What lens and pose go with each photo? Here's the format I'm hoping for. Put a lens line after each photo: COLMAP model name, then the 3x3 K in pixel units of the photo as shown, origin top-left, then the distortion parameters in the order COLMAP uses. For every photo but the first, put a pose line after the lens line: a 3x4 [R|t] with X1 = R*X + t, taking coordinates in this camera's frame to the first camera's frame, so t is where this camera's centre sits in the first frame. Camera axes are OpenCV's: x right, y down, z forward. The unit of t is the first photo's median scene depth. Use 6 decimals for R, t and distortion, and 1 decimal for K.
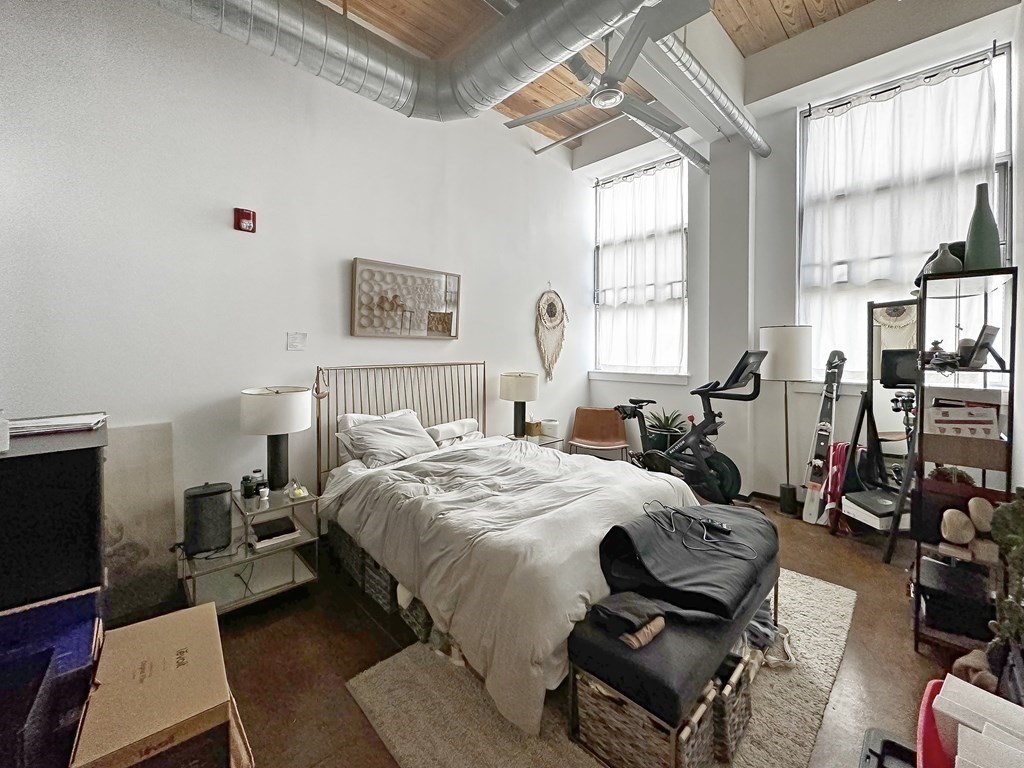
lens RADIAL K [[419.7, 0, 516.7], [0, 419.7, 377.8], [0, 0, 1]] dist [-0.000382, -0.000056]
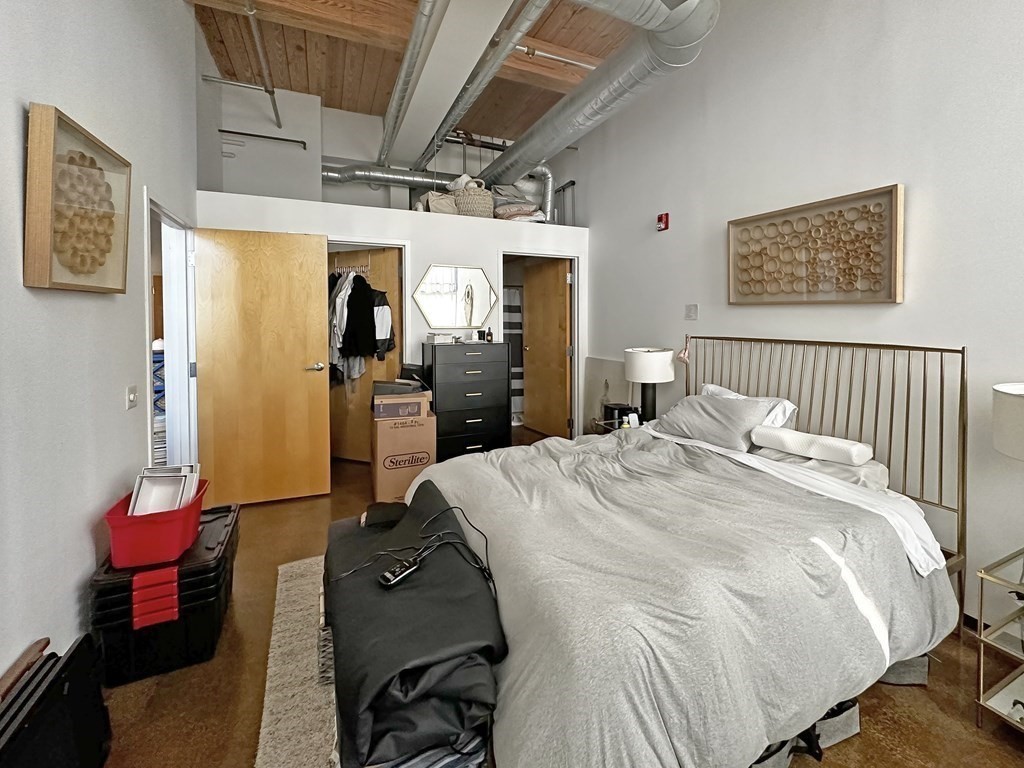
lens RADIAL K [[419.7, 0, 516.7], [0, 419.7, 377.8], [0, 0, 1]] dist [-0.000382, -0.000056]
pose [[-0.344840, 0.155914, -0.925622, 0.679655], [-0.036465, 0.983139, 0.179187, -0.092181], [0.937953, 0.095544, -0.333340, 0.880372]]
